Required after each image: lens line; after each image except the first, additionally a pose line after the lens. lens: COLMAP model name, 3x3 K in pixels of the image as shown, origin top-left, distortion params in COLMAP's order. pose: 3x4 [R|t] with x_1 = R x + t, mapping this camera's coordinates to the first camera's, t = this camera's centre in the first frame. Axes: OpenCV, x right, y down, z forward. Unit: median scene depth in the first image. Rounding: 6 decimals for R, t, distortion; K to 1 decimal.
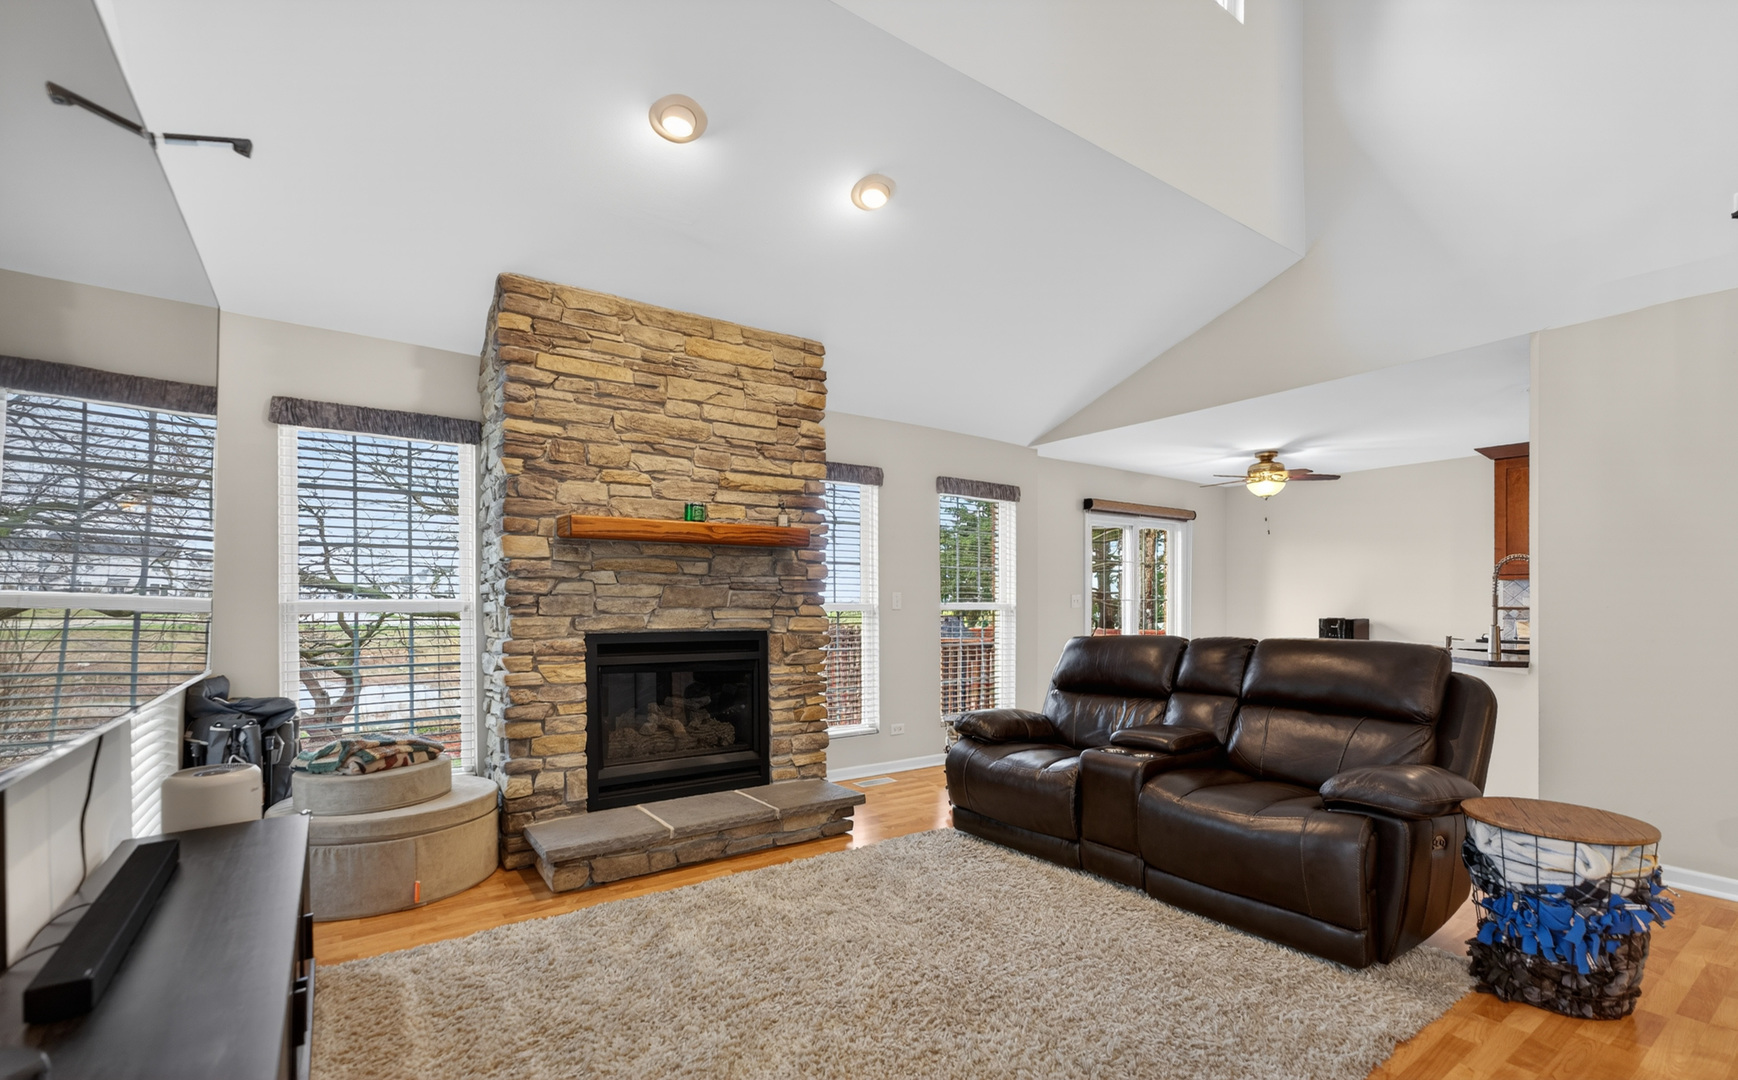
lens RADIAL K [[776.1, 0, 858.8], [0, 776.1, 604.3], [0, 0, 1]] dist [-0.008889, 0.003607]
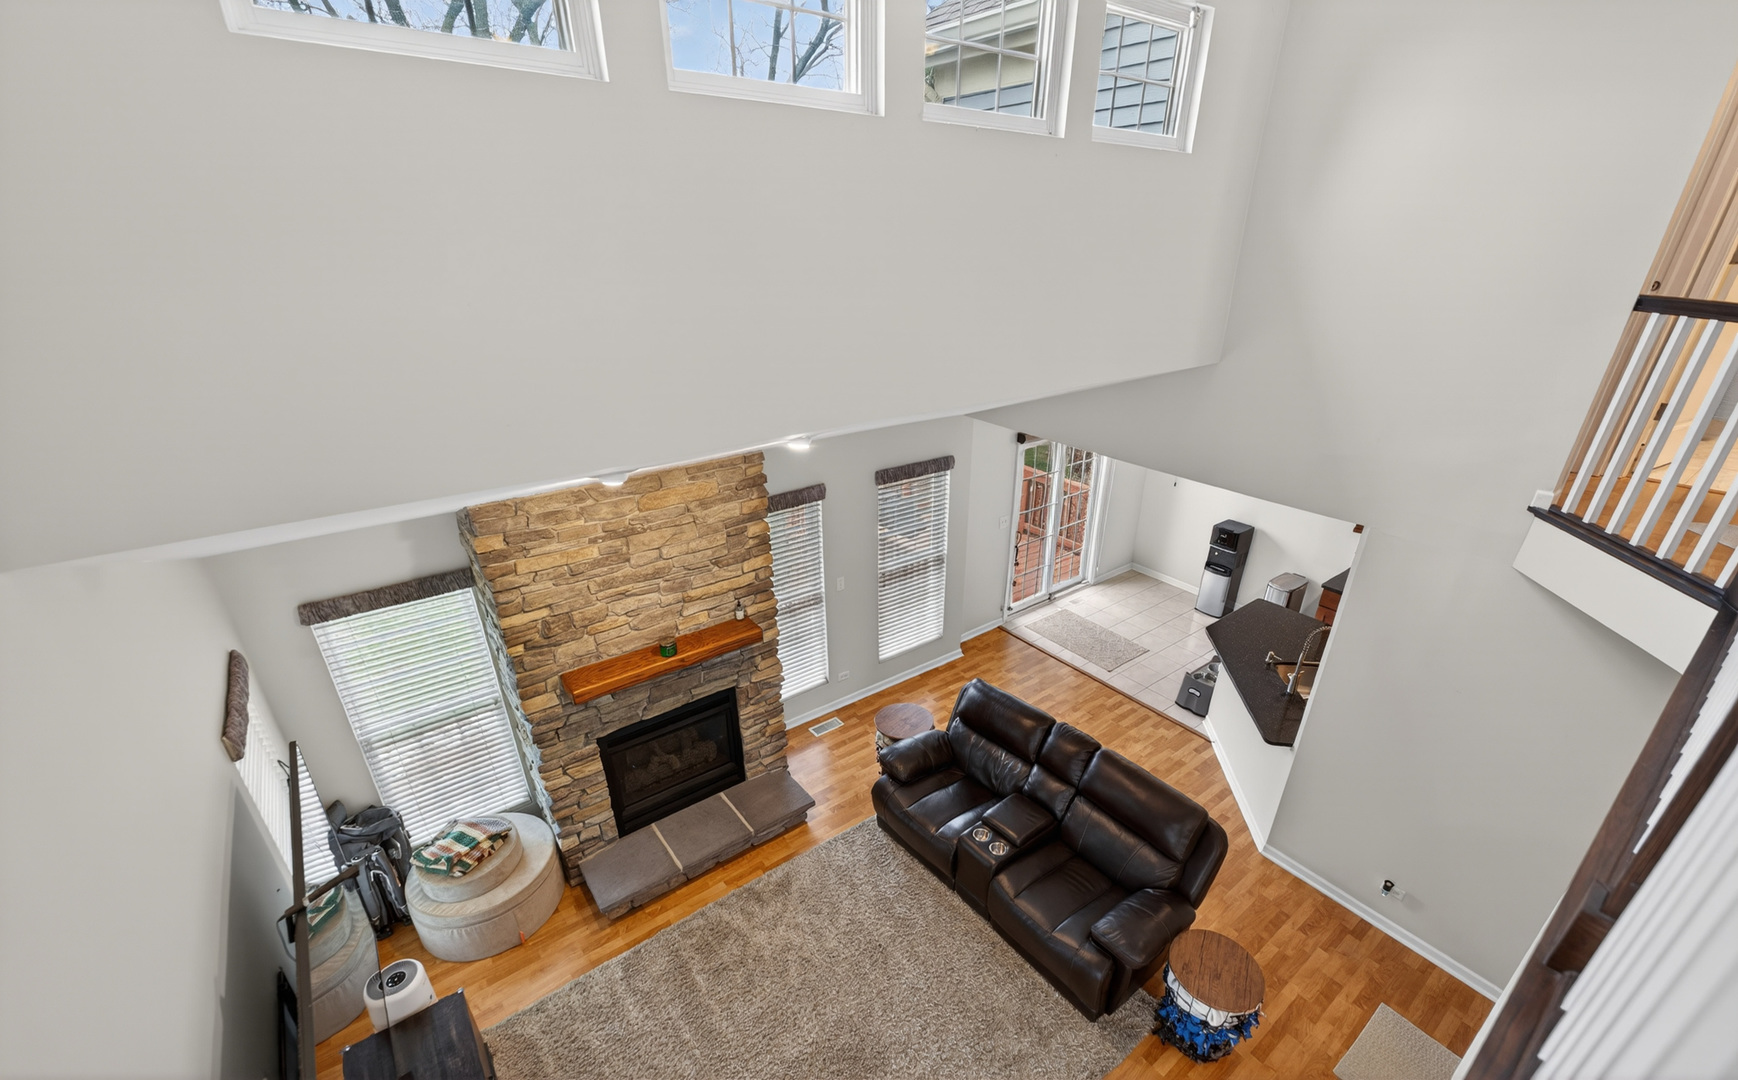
lens RADIAL K [[728.3, 0, 856.3], [0, 728.3, 592.6], [0, 0, 1]] dist [-0.005929, 0.002588]
pose [[0.999371, -0.028156, 0.021550, 0.067090], [0.015667, 0.895892, 0.443995, -0.694072], [-0.031808, -0.443378, 0.895770, -0.014575]]
